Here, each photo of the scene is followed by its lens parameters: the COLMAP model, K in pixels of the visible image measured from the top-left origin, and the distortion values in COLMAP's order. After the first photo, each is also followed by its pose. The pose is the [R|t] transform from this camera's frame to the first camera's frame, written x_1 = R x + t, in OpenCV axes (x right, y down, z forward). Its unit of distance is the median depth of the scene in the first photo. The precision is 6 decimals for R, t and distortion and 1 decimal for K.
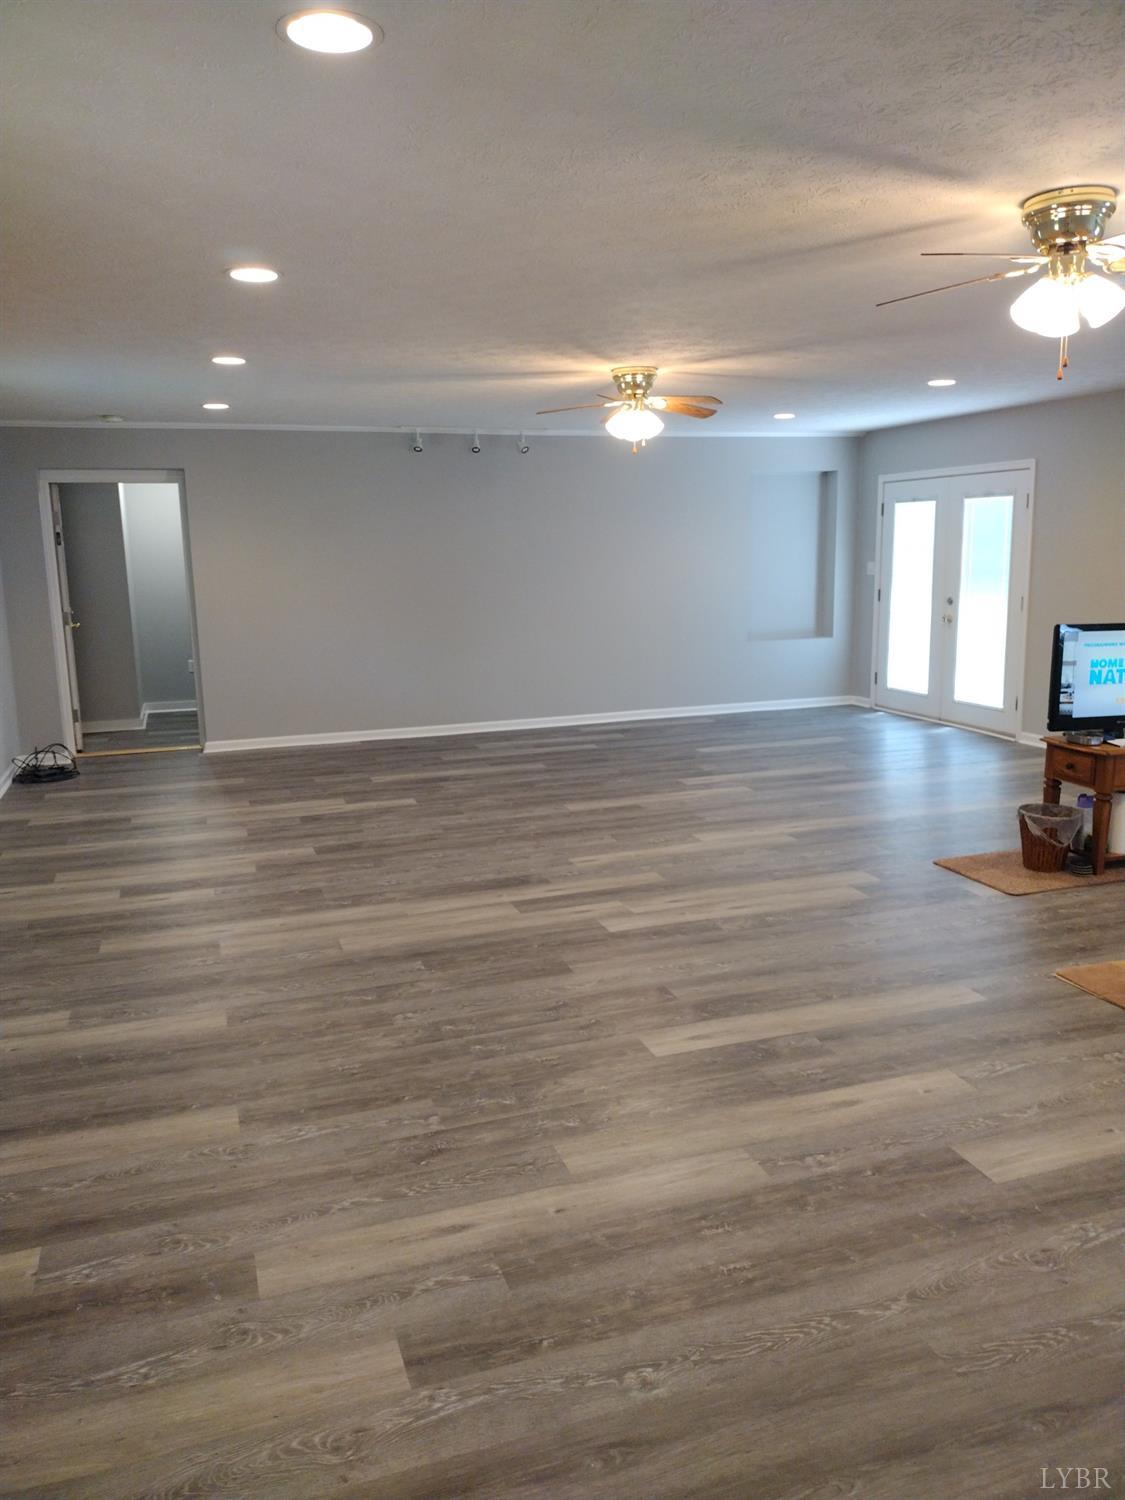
lens RADIAL K [[1117.6, 0, 565.3], [0, 1117.6, 744.0], [0, 0, 1]] dist [0.092855, -0.120602]
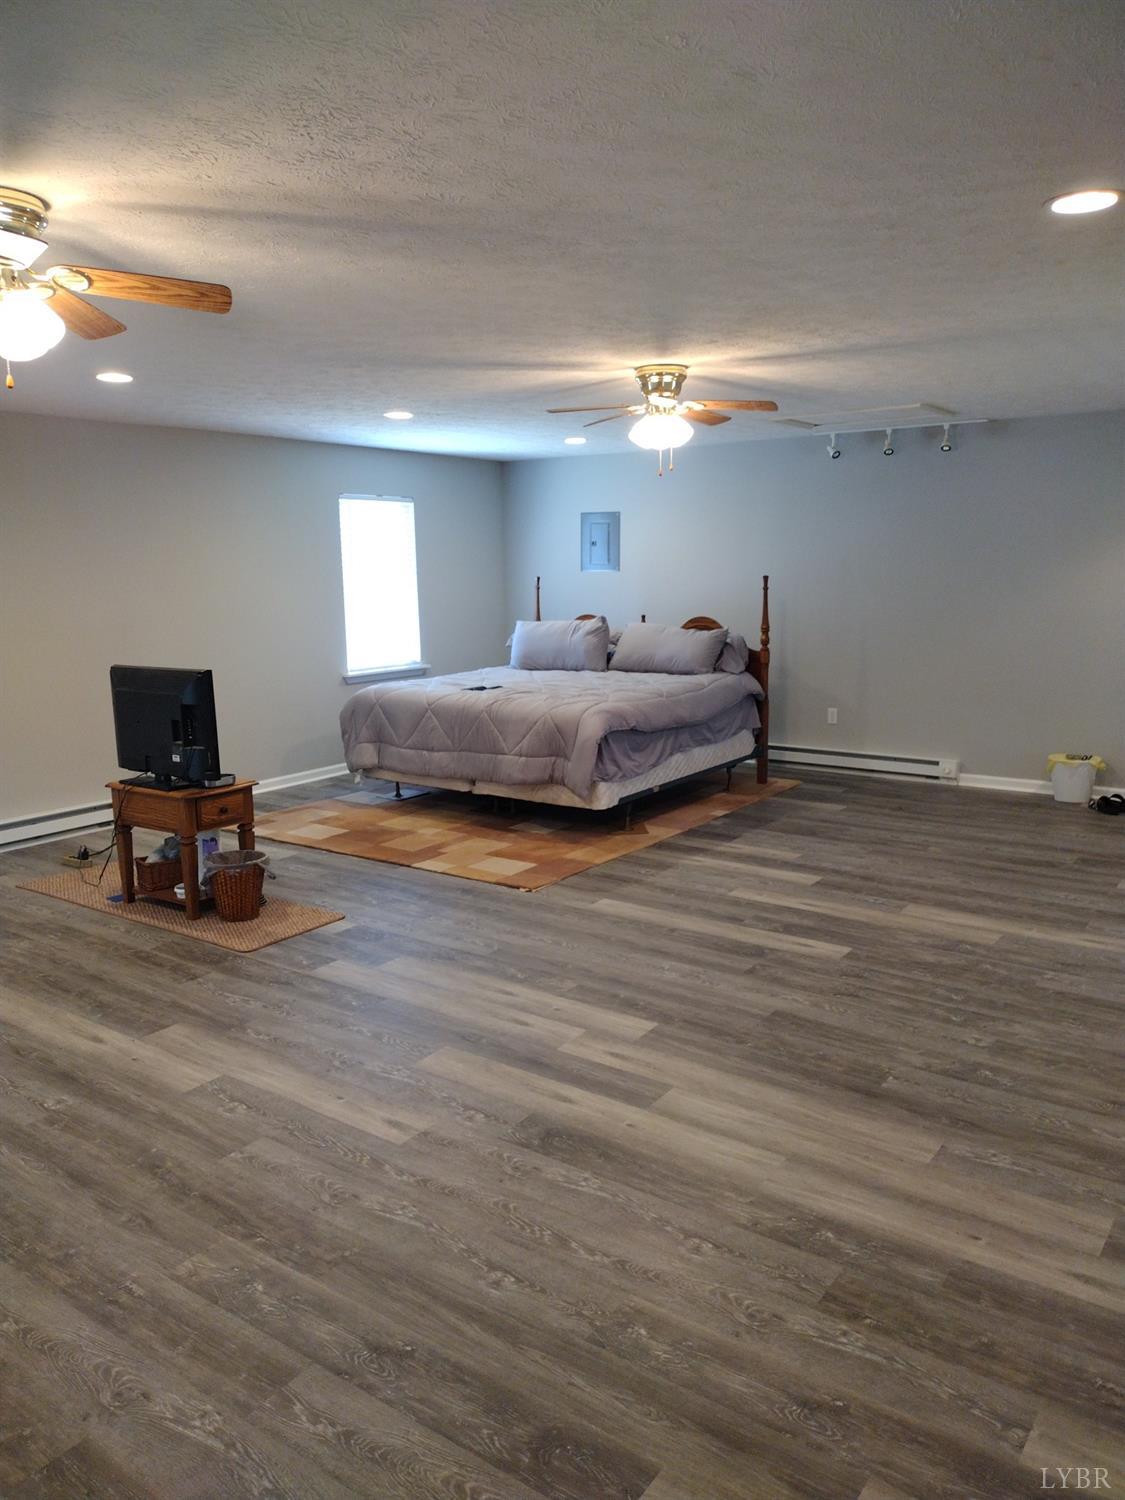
lens RADIAL K [[1117.6, 0, 565.3], [0, 1117.6, 744.0], [0, 0, 1]] dist [0.092855, -0.120602]
pose [[-0.582302, -0.104334, 0.806250, -0.562617], [0.170412, 0.954033, 0.246536, -0.248900], [-0.794911, 0.280953, -0.537756, 1.395324]]
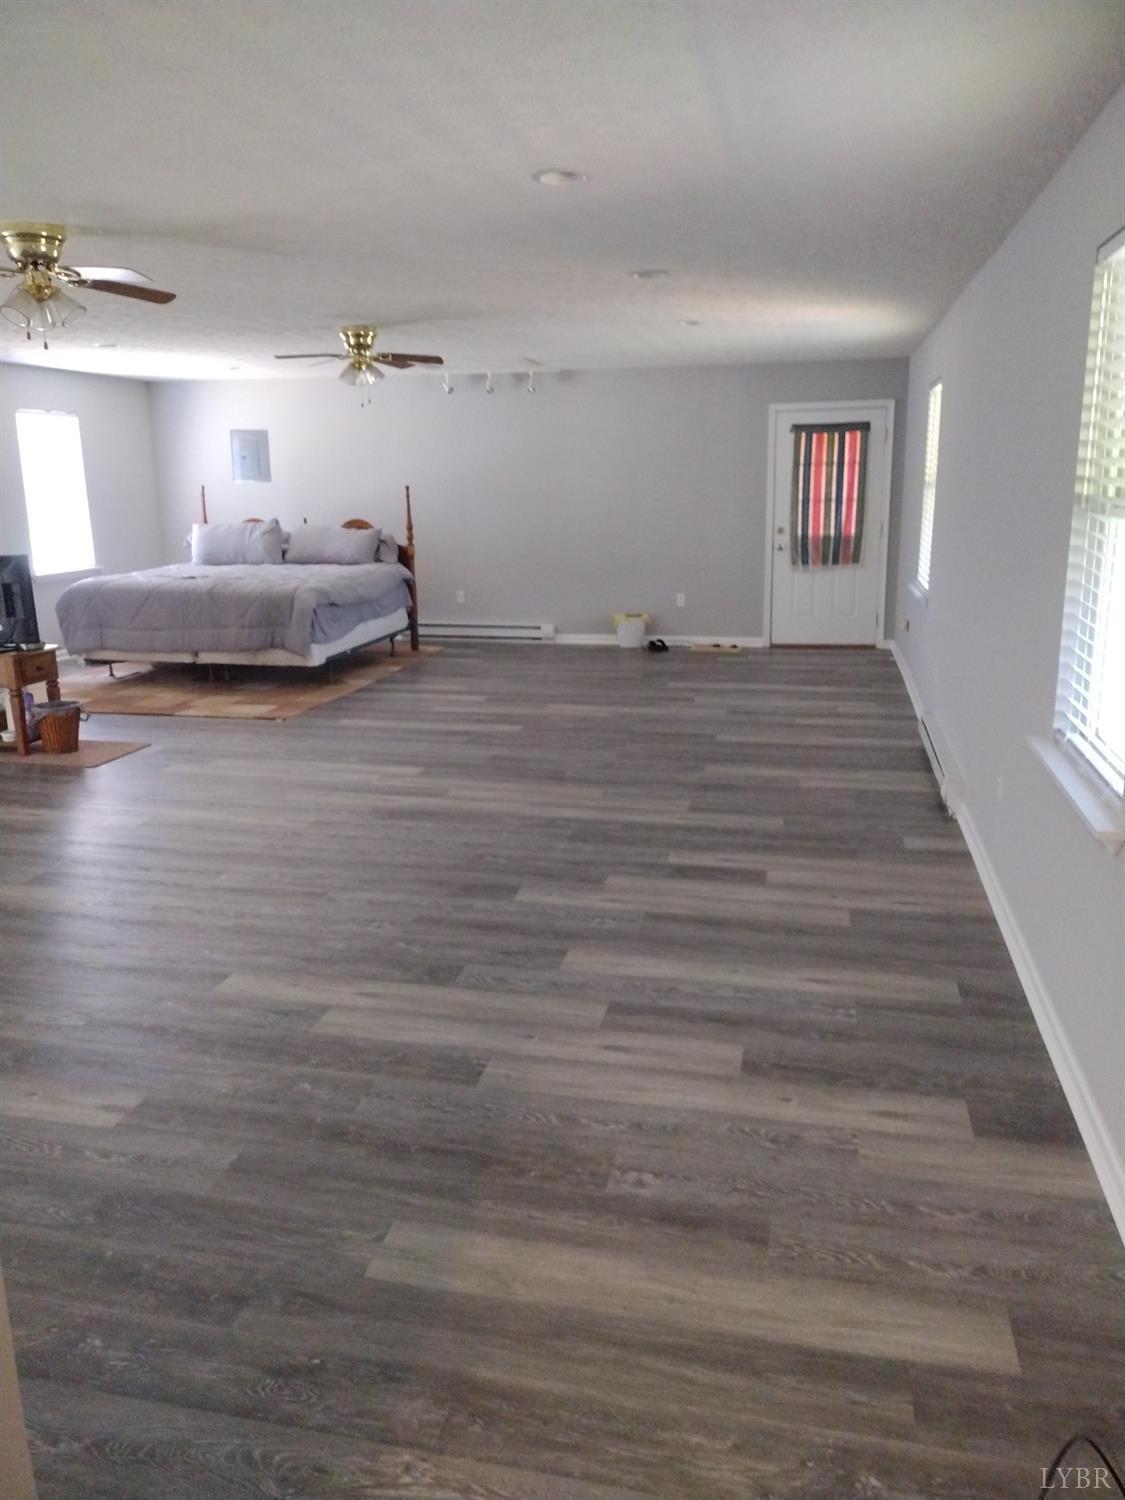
lens RADIAL K [[1117.6, 0, 565.3], [0, 1117.6, 744.0], [0, 0, 1]] dist [0.092855, -0.120602]
pose [[-0.852229, -0.093204, 0.514799, -0.758385], [0.120637, 0.922476, 0.366723, -0.317232], [-0.509070, 0.374636, -0.774917, 1.861234]]
